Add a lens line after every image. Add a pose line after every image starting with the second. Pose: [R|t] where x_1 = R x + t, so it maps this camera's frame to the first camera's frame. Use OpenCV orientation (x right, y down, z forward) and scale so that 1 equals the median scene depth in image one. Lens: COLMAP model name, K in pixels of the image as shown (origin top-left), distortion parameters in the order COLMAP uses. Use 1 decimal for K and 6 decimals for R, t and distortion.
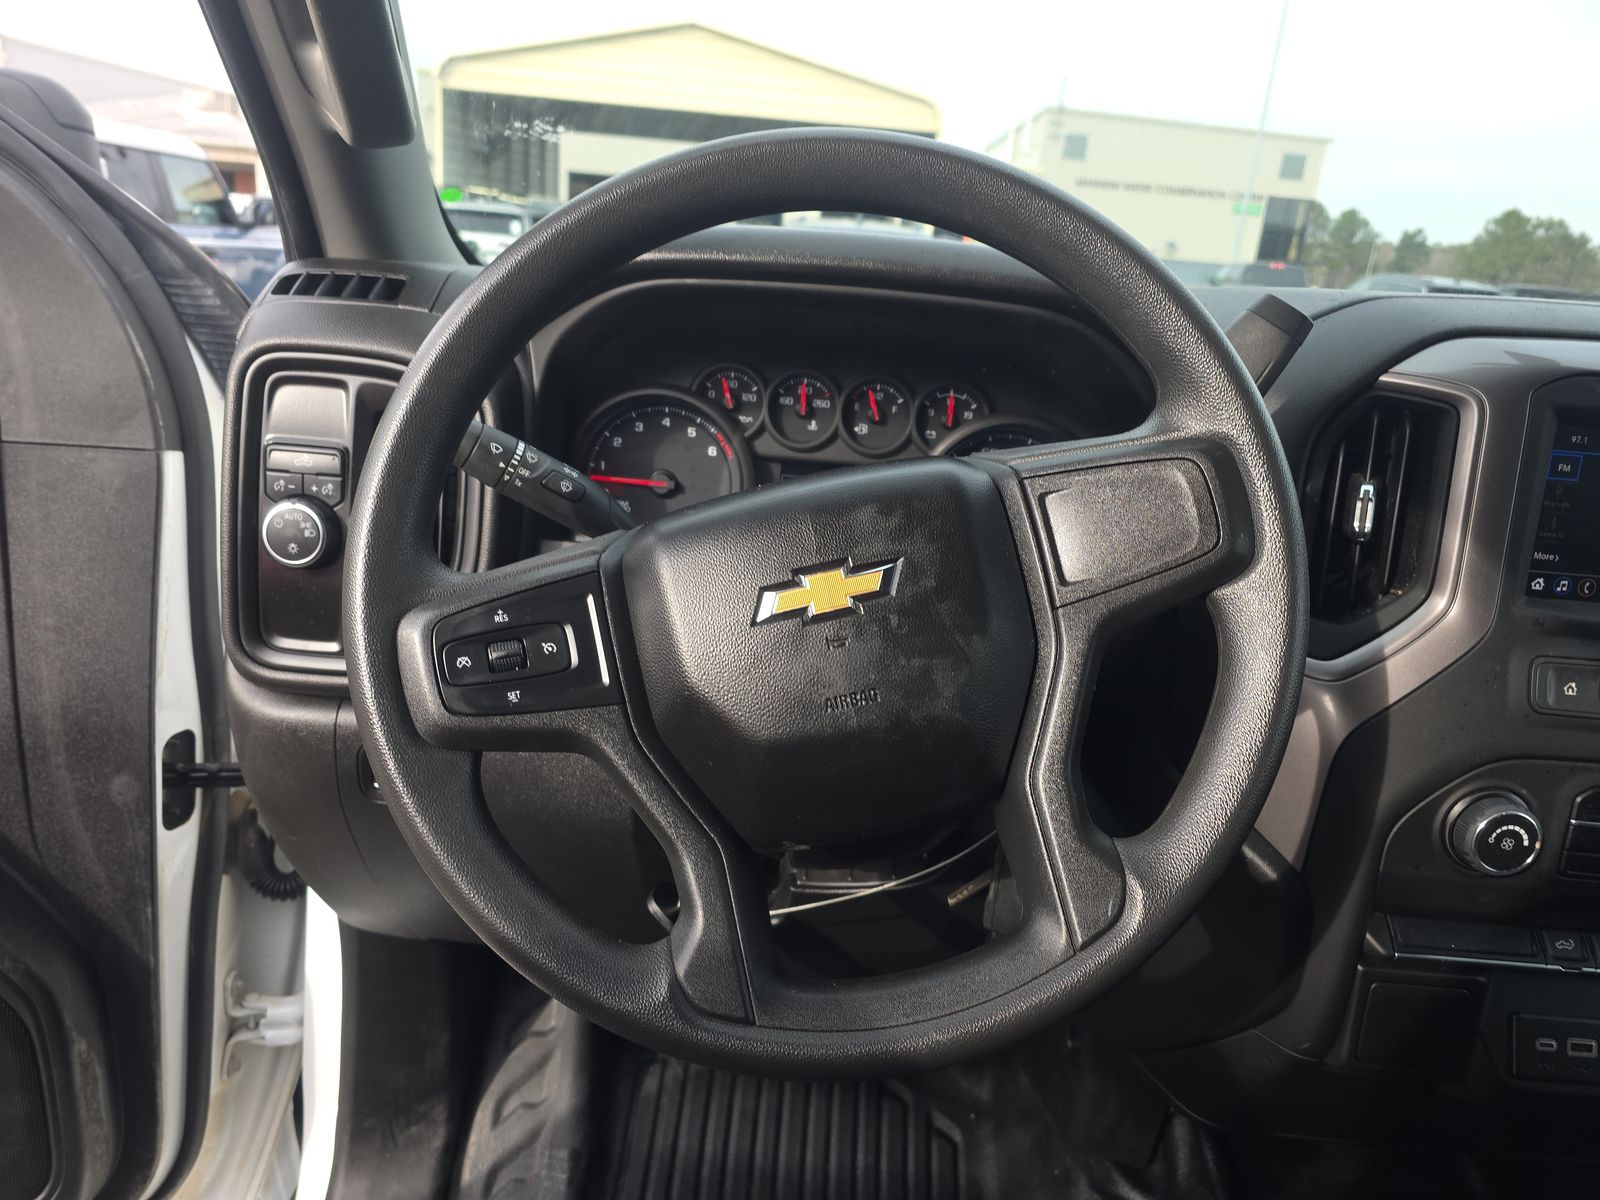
lens RADIAL K [[1072.3, 0, 807.7], [0, 1072.3, 638.5], [0, 0, 1]] dist [0.035016, -0.033971]
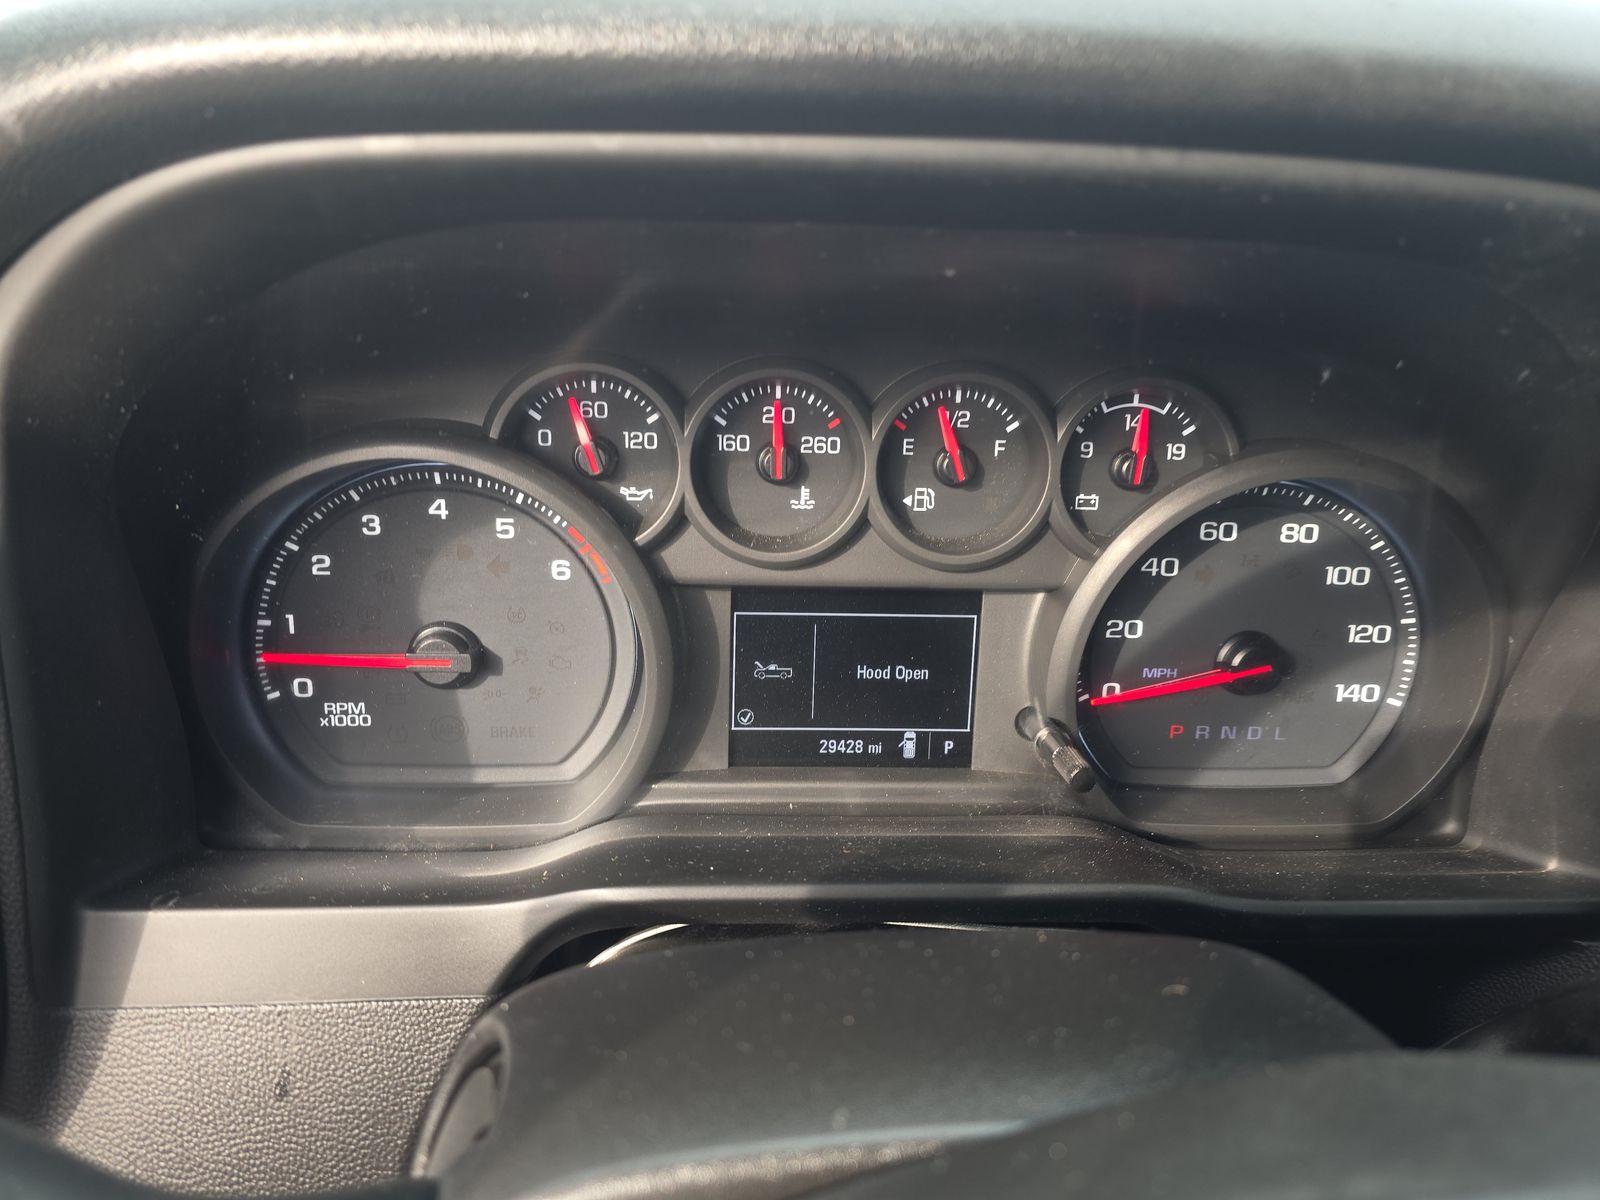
lens RADIAL K [[1072.3, 0, 799.8], [0, 1072.3, 591.1], [0, 0, 1]] dist [0.035016, -0.033971]
pose [[0.993074, -0.078699, 0.087242, -0.034937], [0.074478, 0.995937, 0.050626, -0.184802], [-0.090872, -0.043778, 0.994900, 0.594371]]
